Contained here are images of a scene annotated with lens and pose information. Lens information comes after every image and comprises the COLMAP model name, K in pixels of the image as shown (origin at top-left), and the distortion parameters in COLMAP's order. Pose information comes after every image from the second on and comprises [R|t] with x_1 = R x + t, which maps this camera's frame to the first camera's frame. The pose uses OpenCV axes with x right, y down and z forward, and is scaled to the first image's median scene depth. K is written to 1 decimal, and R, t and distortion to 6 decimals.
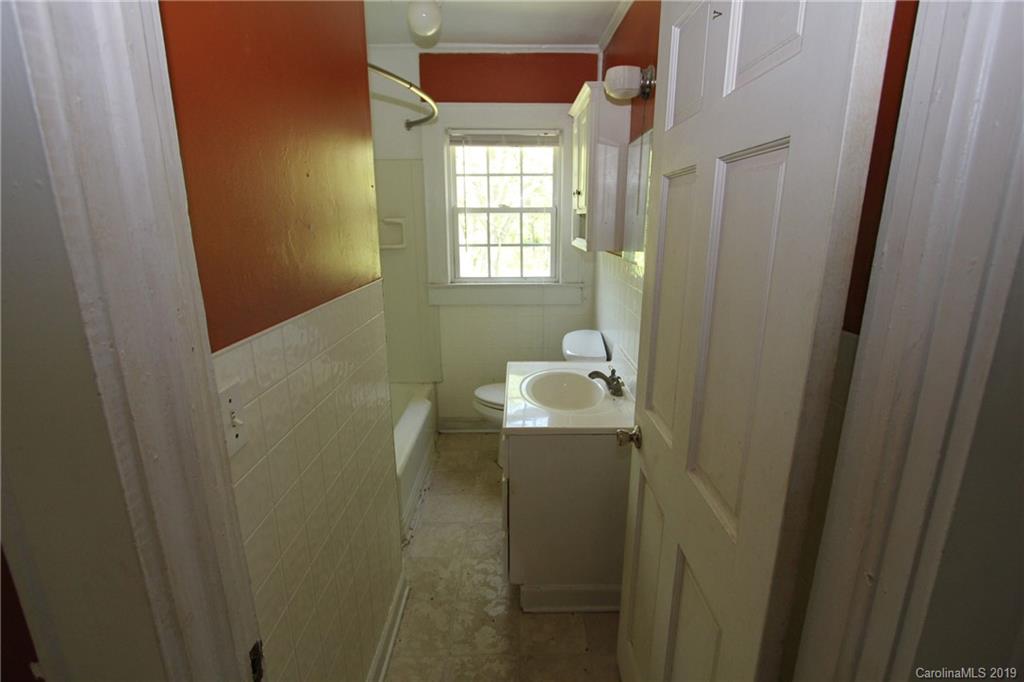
lens RADIAL K [[475.4, 0, 520.5], [0, 475.4, 341.0], [0, 0, 1]] dist [0.001711, 0.000571]
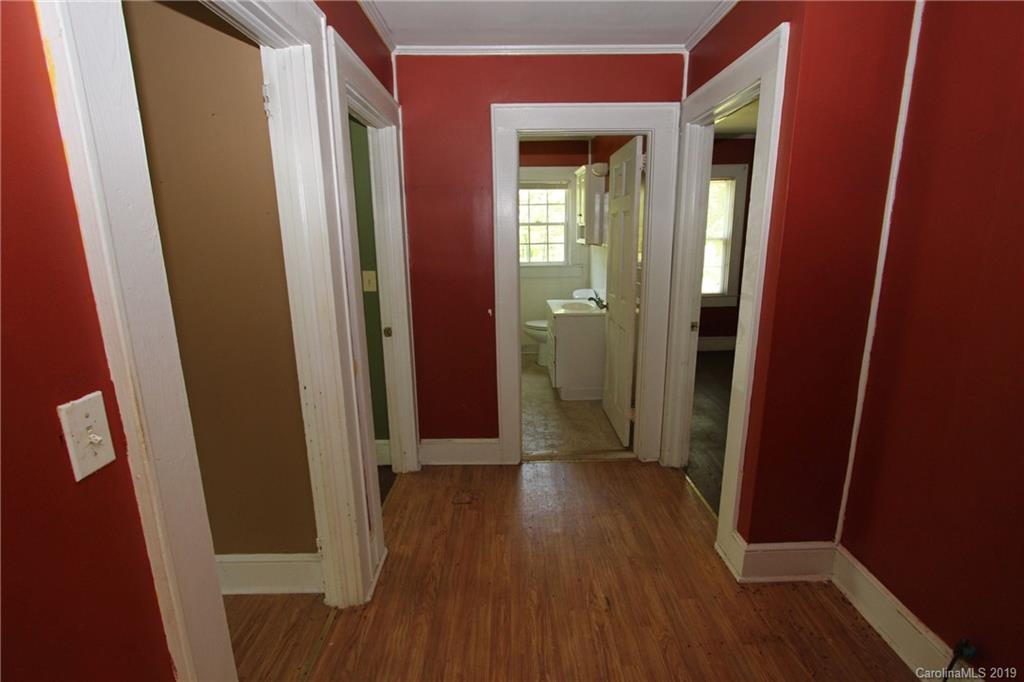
lens RADIAL K [[475.4, 0, 514.6], [0, 475.4, 332.6], [0, 0, 1]] dist [0.001711, 0.000571]
pose [[0.999885, -0.014210, -0.005272, -0.123078], [0.014010, 0.999245, -0.036229, 0.201523], [0.005782, 0.036151, 0.999330, -0.795588]]
